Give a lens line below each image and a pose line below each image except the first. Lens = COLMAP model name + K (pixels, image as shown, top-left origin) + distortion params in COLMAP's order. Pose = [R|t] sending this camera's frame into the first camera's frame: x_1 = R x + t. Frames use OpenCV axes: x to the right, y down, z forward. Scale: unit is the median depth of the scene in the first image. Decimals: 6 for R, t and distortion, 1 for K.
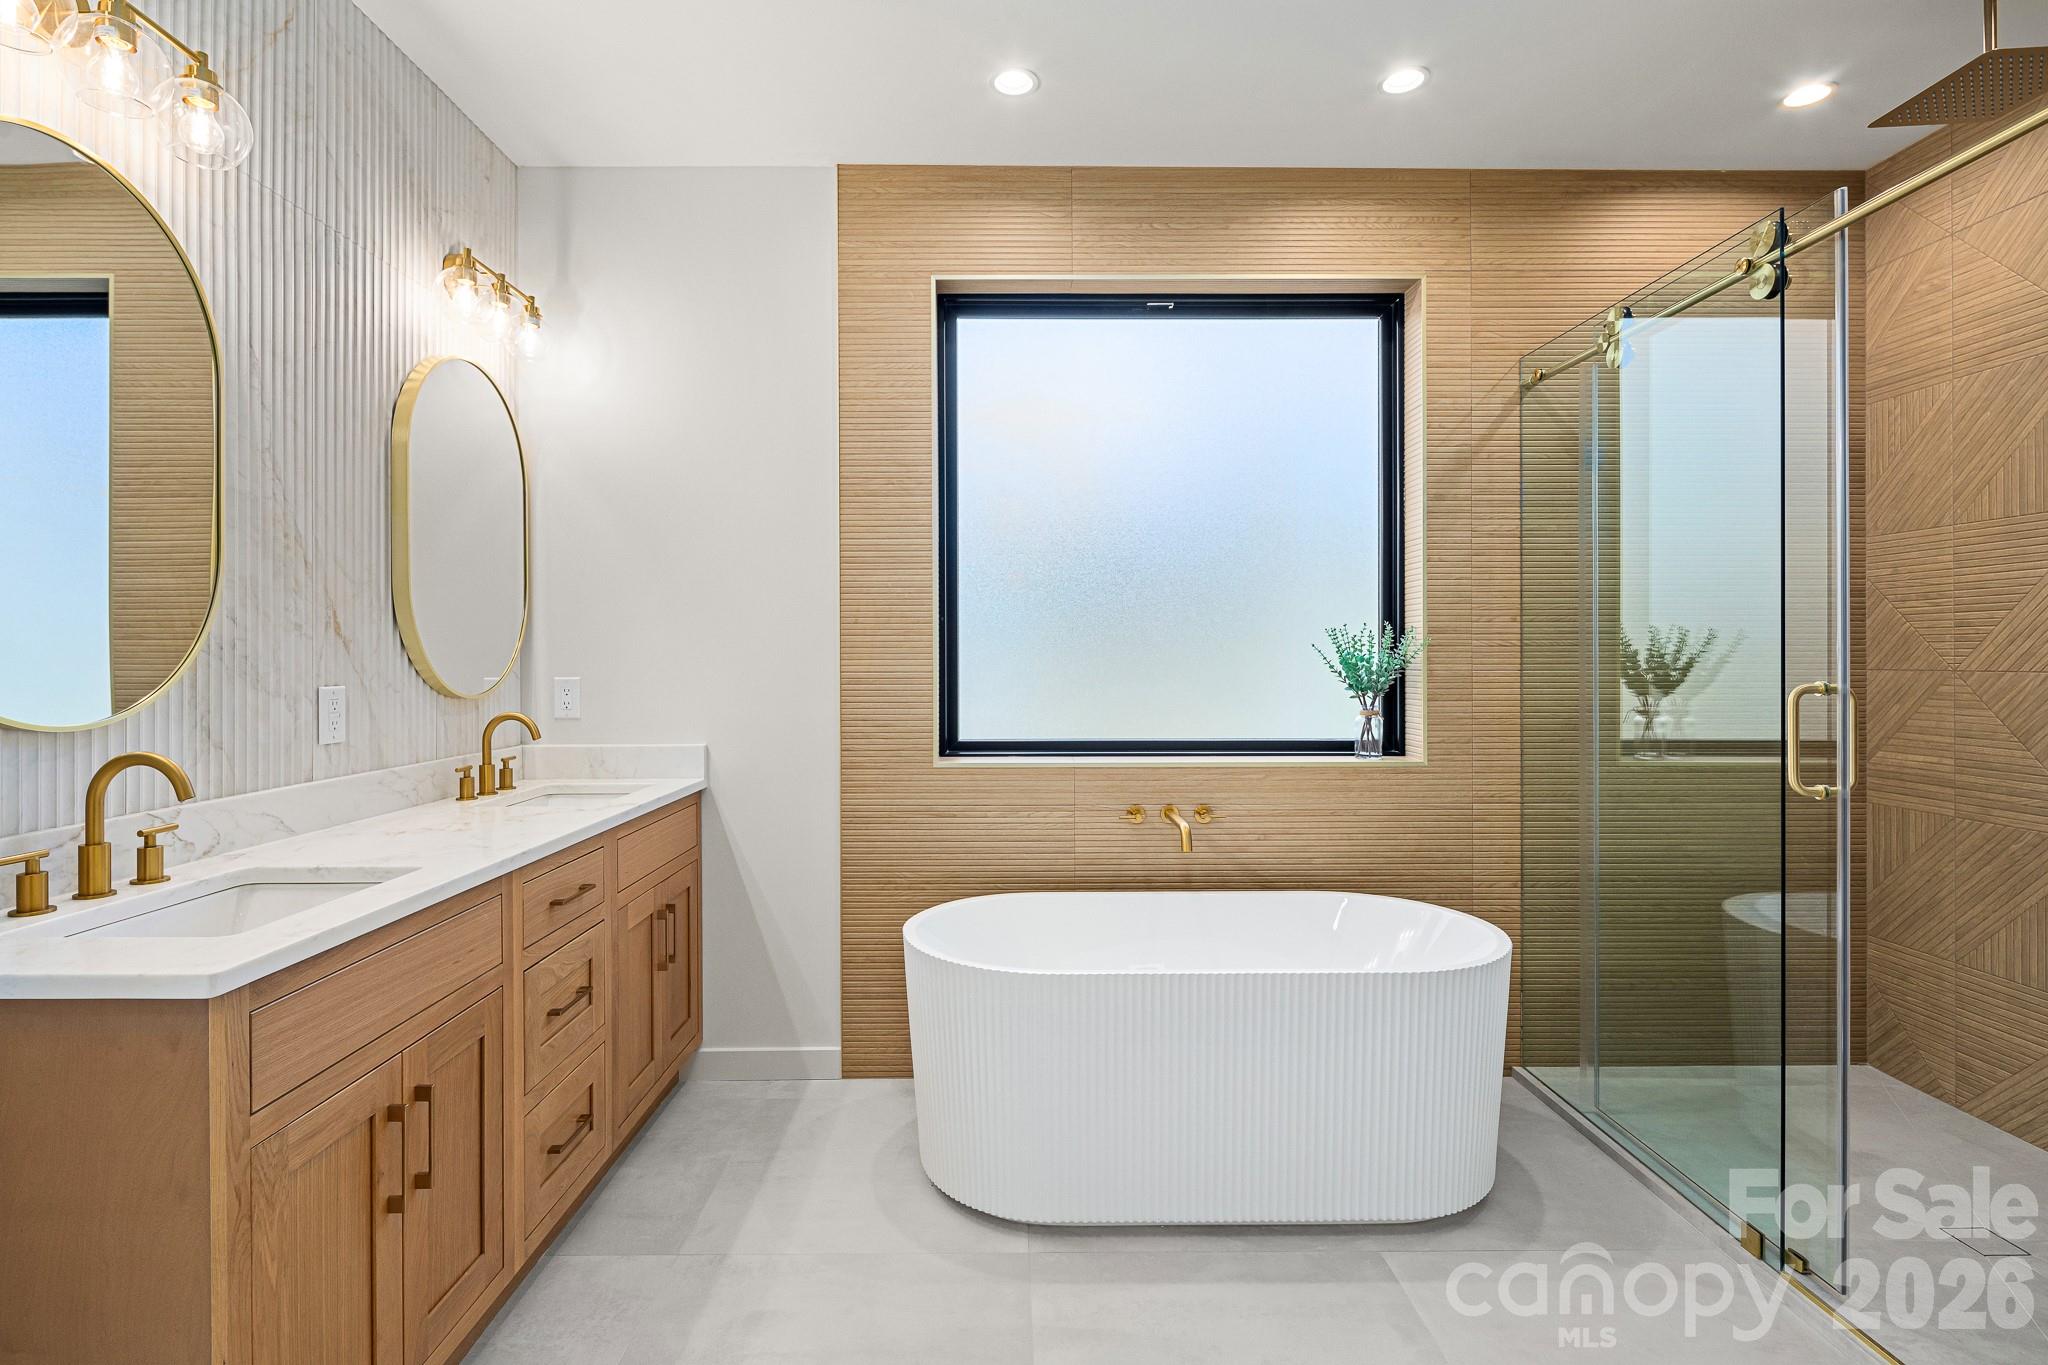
lens RADIAL K [[996.8, 0, 1008.9], [0, 996.8, 662.8], [0, 0, 1]] dist [0.001402, -0.000921]
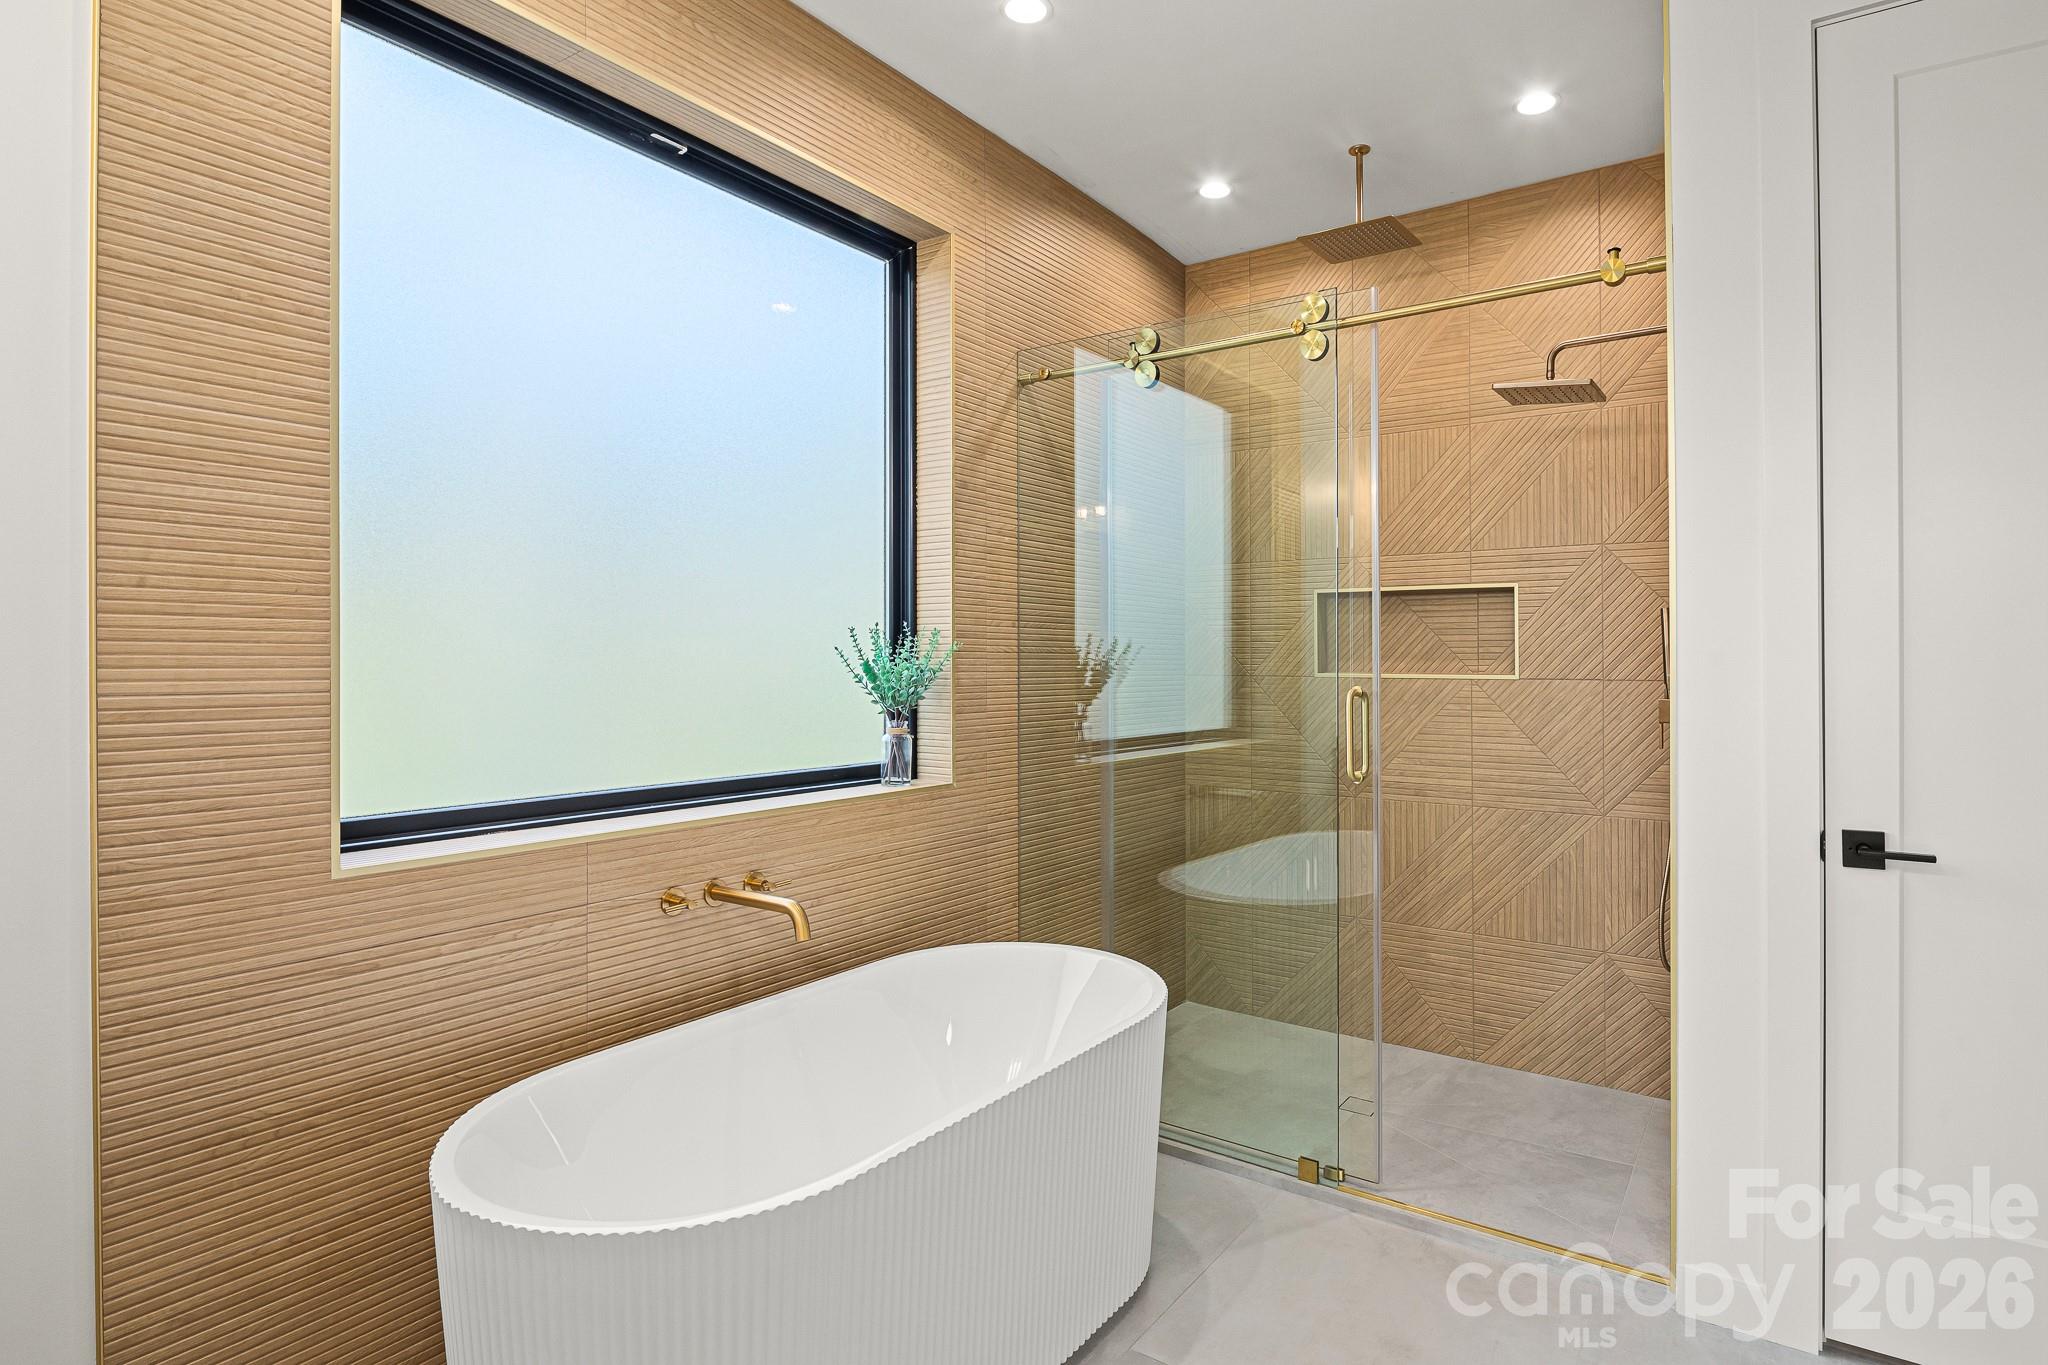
lens RADIAL K [[1085.3, 0, 1029.9], [0, 1085.3, 655.1], [0, 0, 1]] dist [-0.005394, -0.002023]
pose [[0.566283, 0.008335, 0.824169, -0.335666], [-0.007381, 0.999960, -0.005041, -0.009363], [-0.824178, -0.003229, 0.566322, 0.404957]]
